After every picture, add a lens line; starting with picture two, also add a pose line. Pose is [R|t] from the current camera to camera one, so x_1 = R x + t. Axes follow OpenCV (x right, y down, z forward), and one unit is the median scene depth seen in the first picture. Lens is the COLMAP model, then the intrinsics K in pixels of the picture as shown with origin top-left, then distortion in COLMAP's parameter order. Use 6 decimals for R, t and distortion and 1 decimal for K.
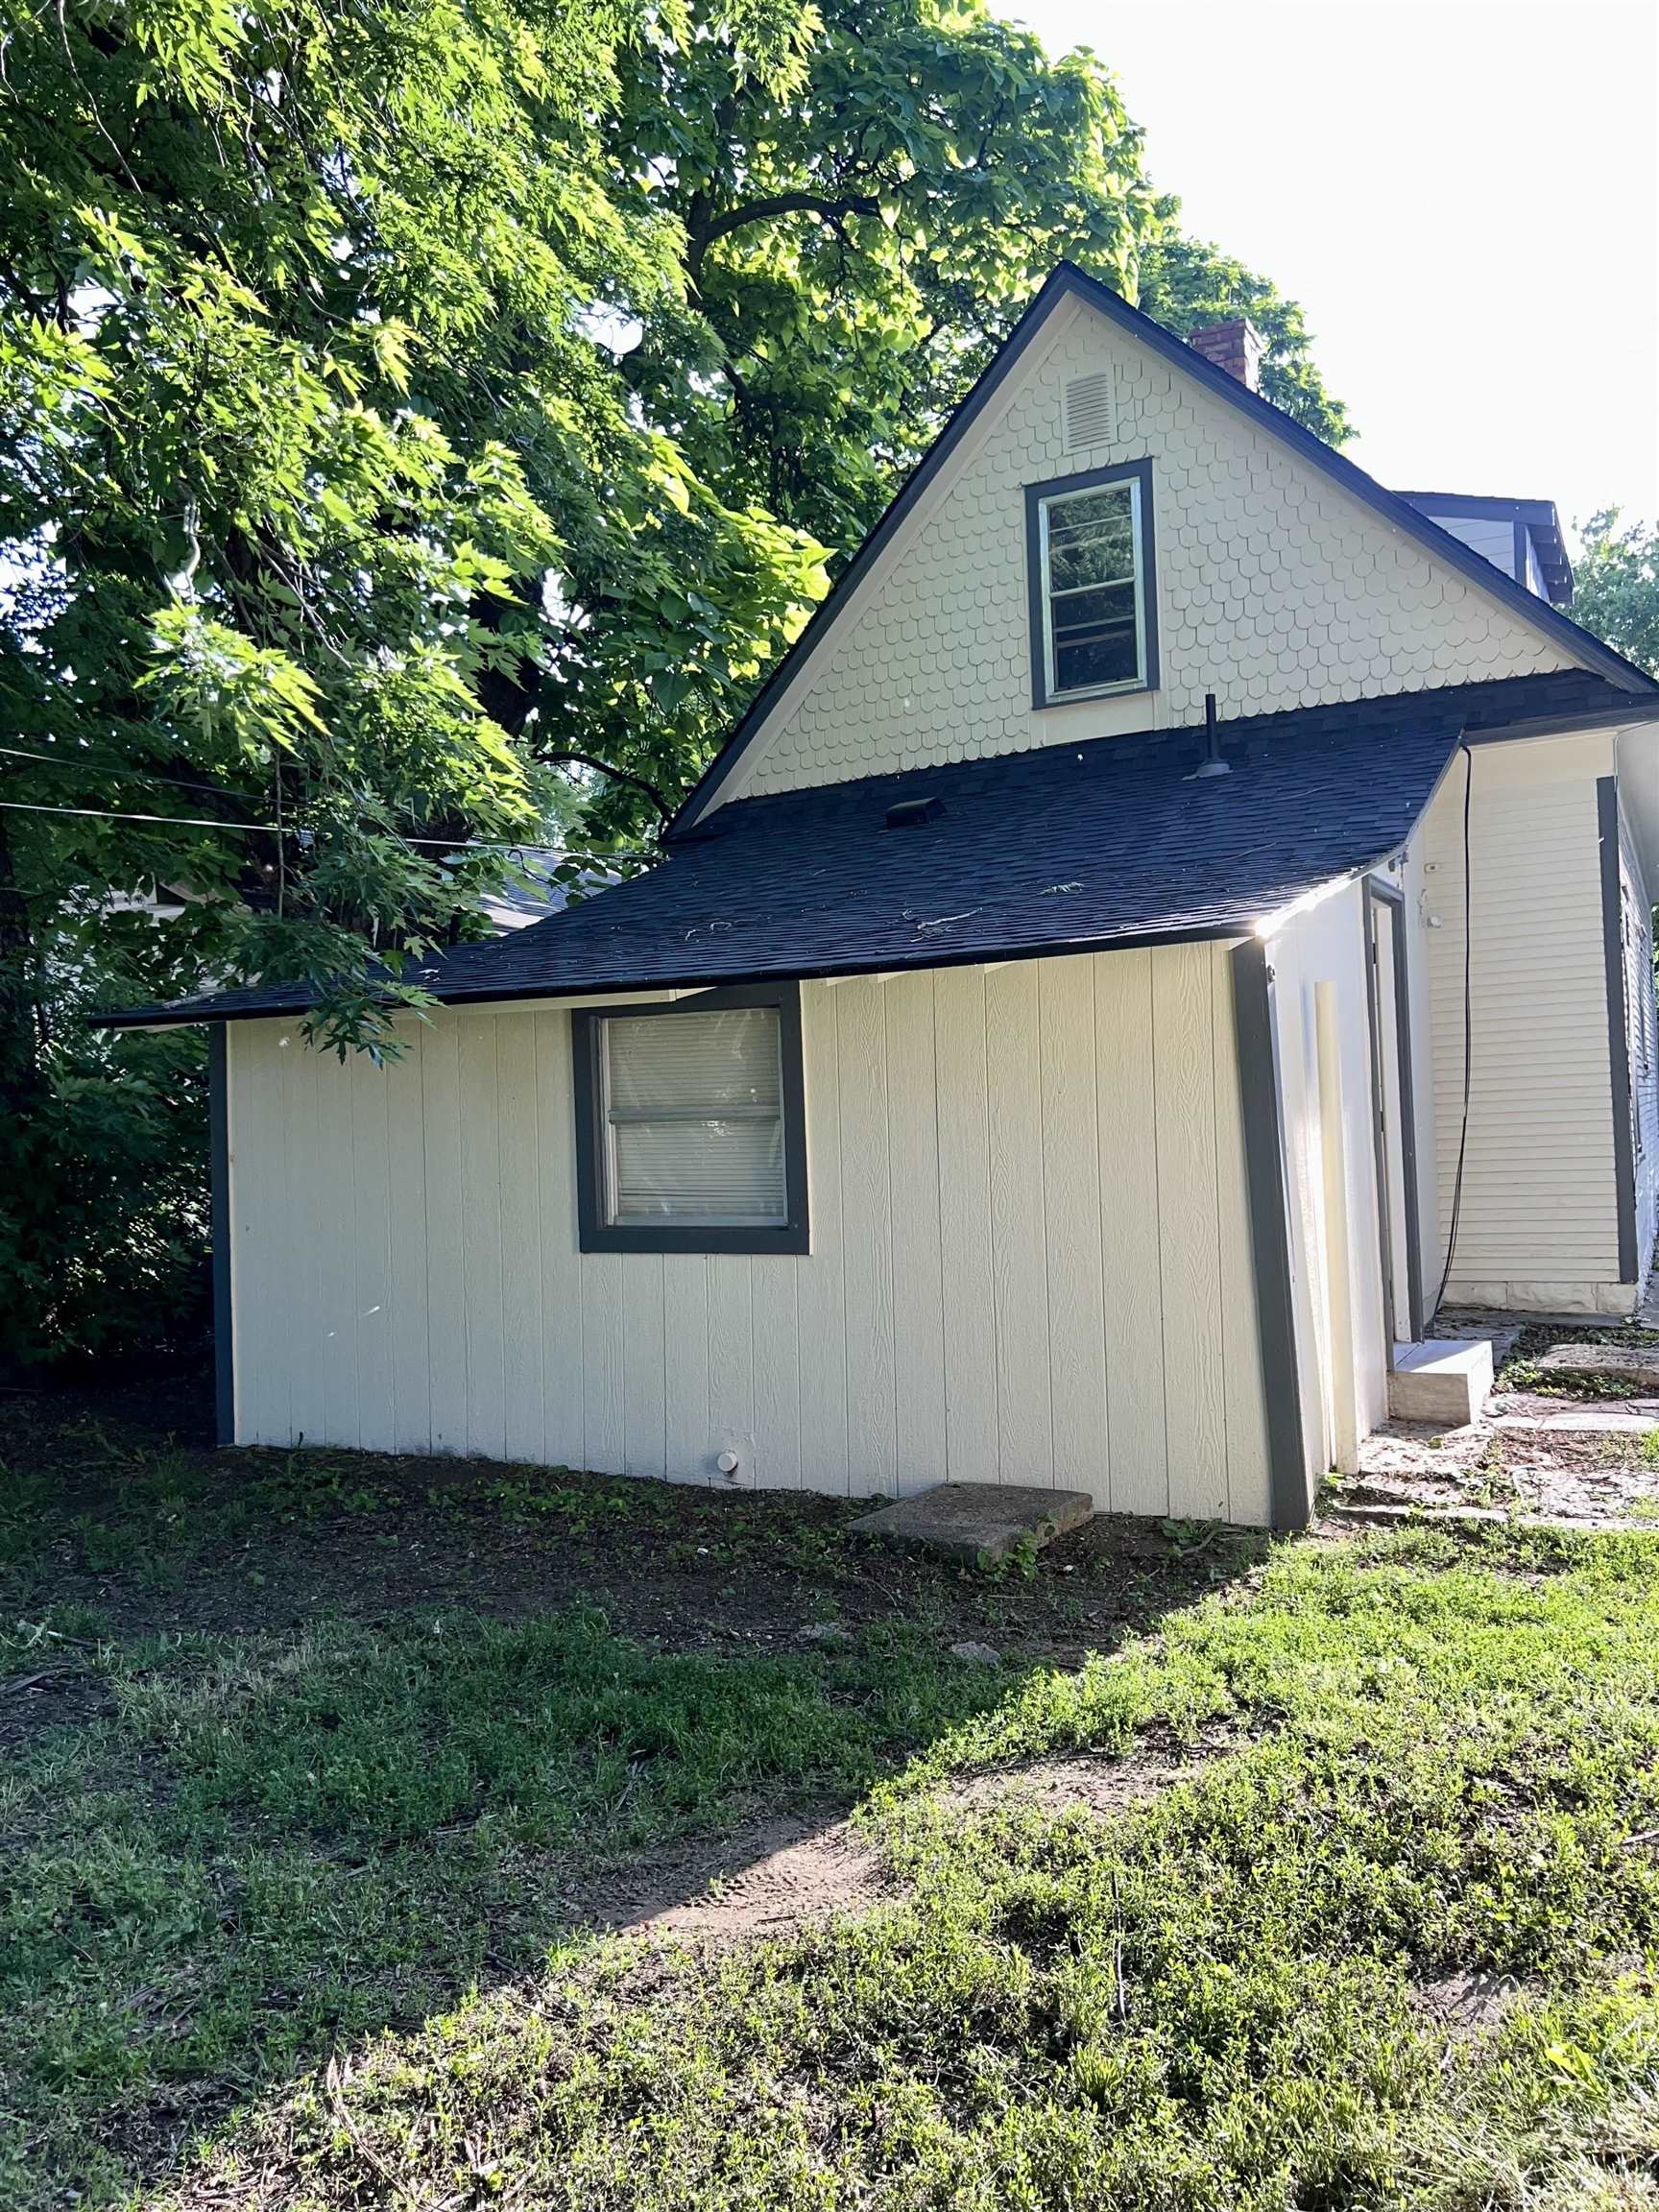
lens RADIAL K [[1650.1, 0, 824.8], [0, 1650.1, 1094.9], [0, 0, 1]] dist [0.049549, -0.063775]
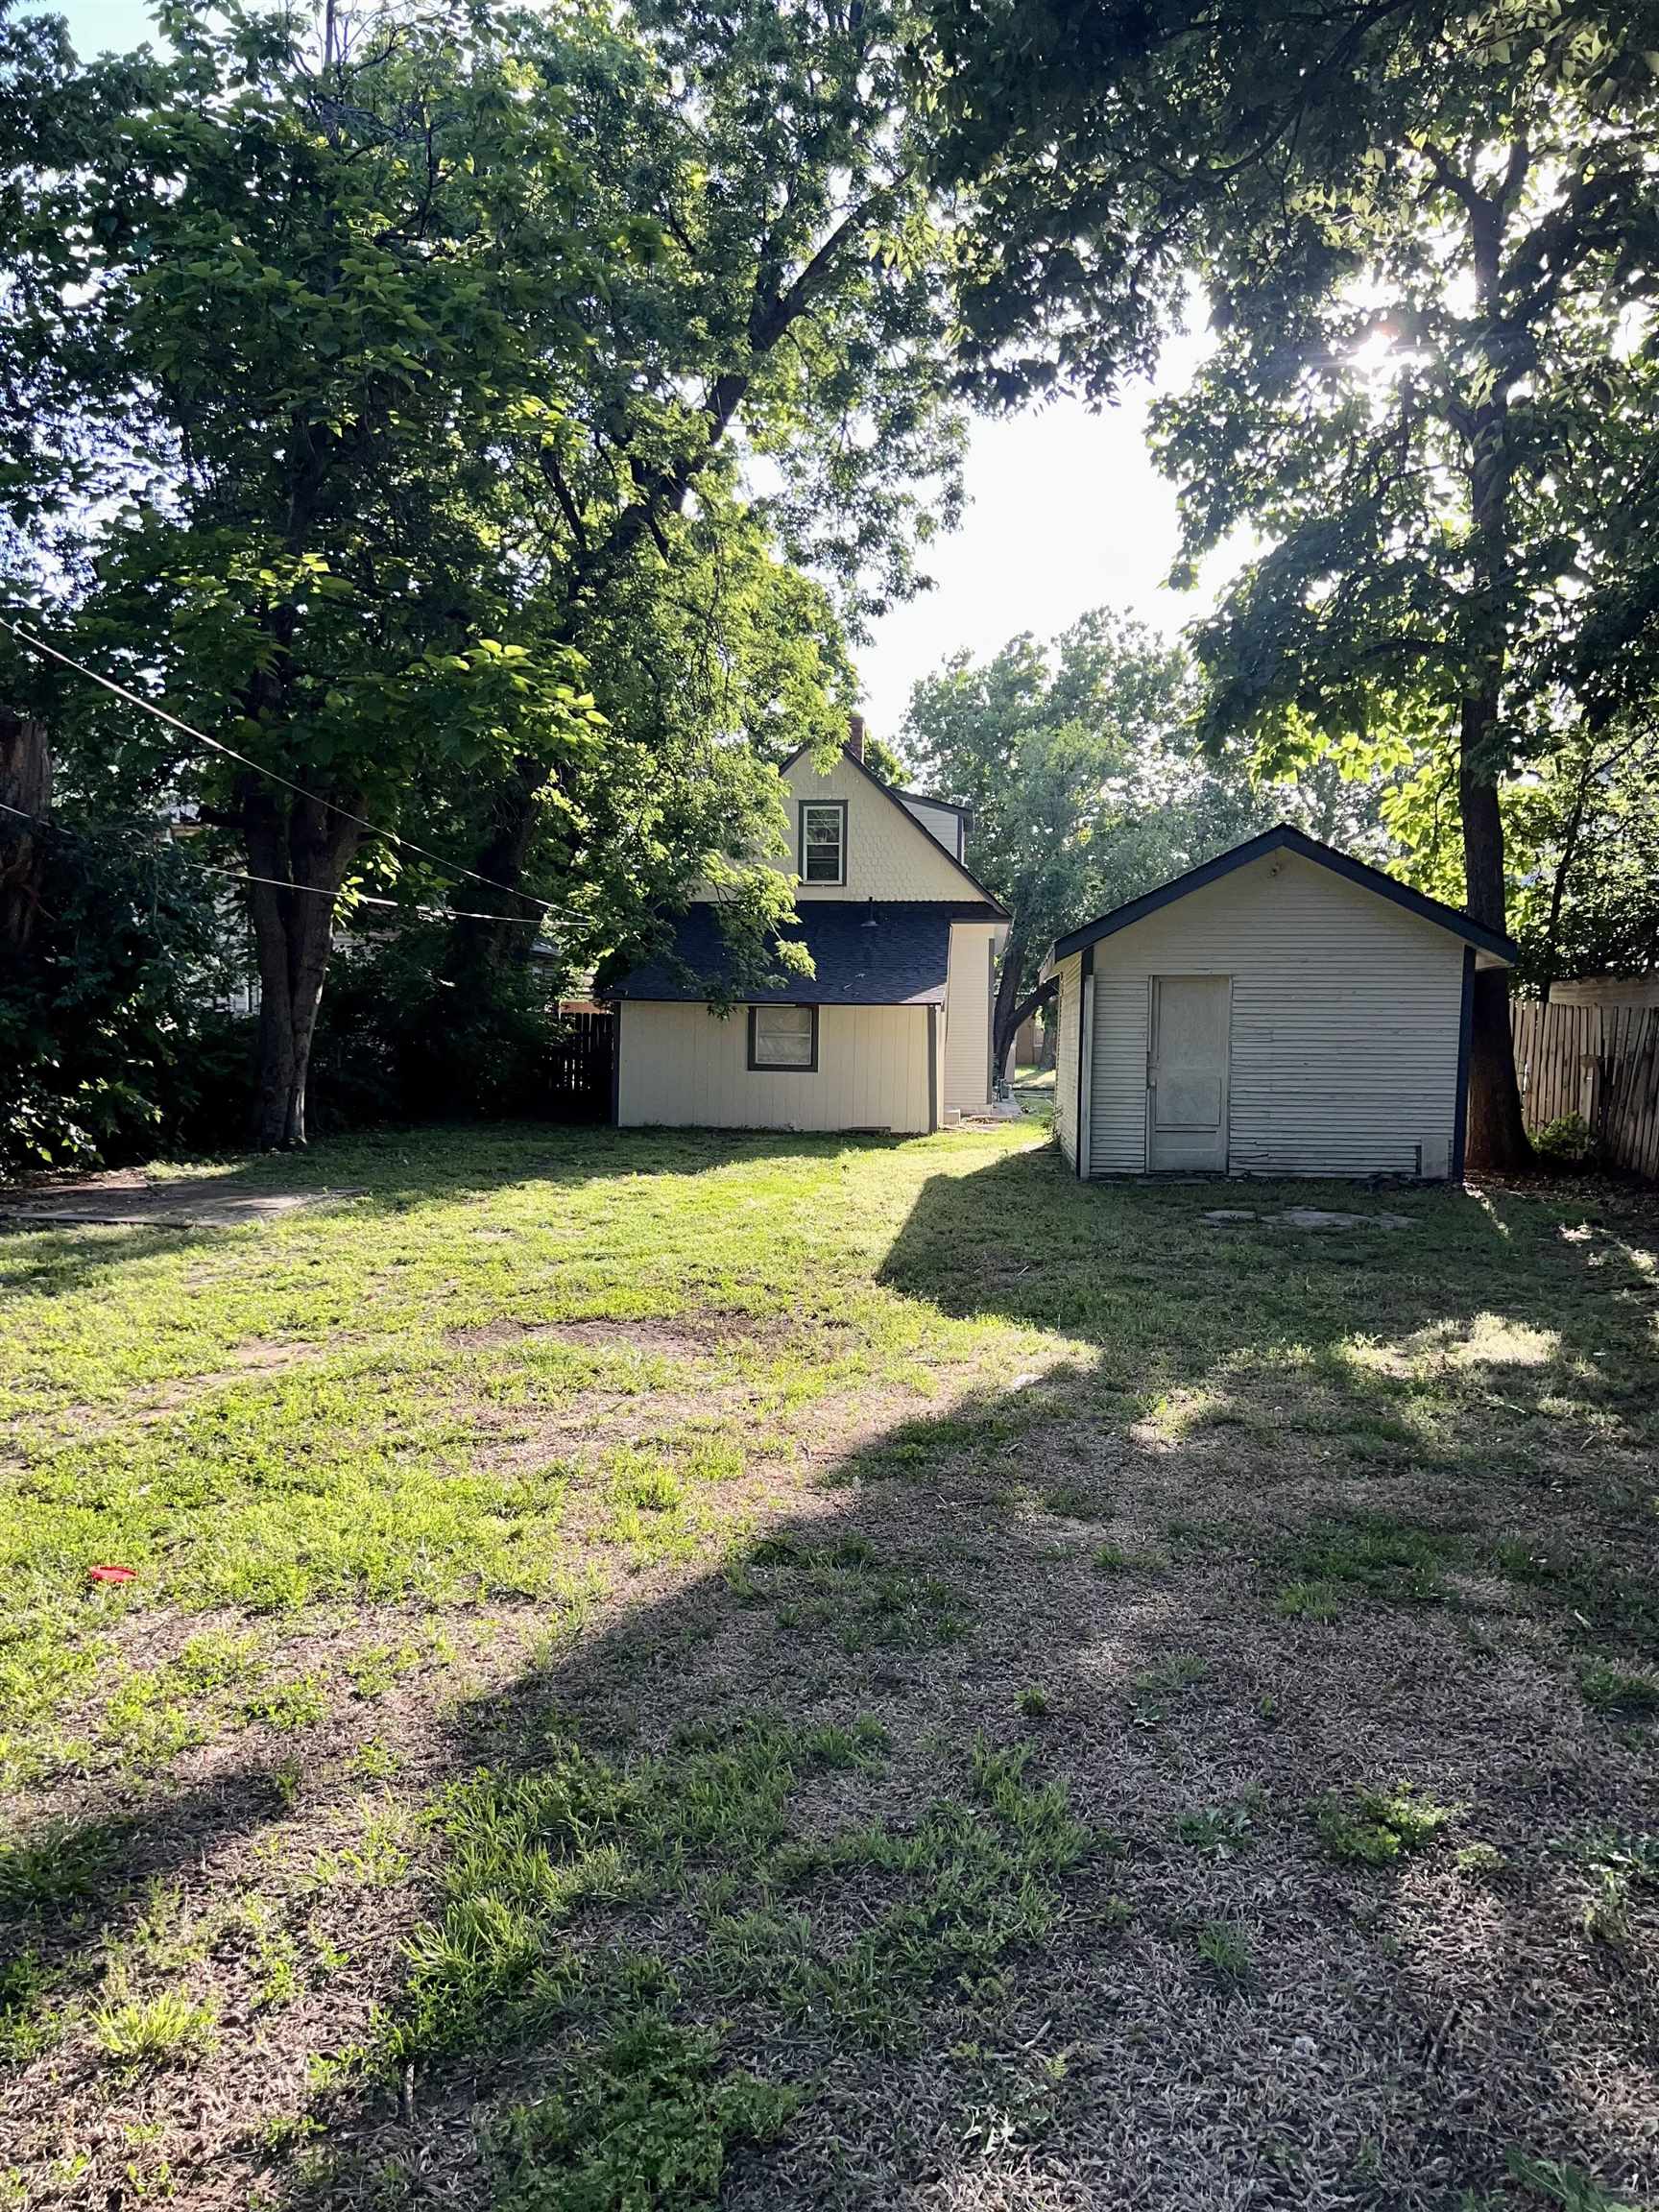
lens RADIAL K [[1650.1, 0, 824.8], [0, 1650.1, 1094.9], [0, 0, 1]] dist [0.049549, -0.063775]
pose [[0.923213, 0.040724, 0.382126, -0.997622], [-0.060403, 0.997387, 0.039640, -0.005997], [-0.379513, -0.059678, 0.923260, -1.775308]]
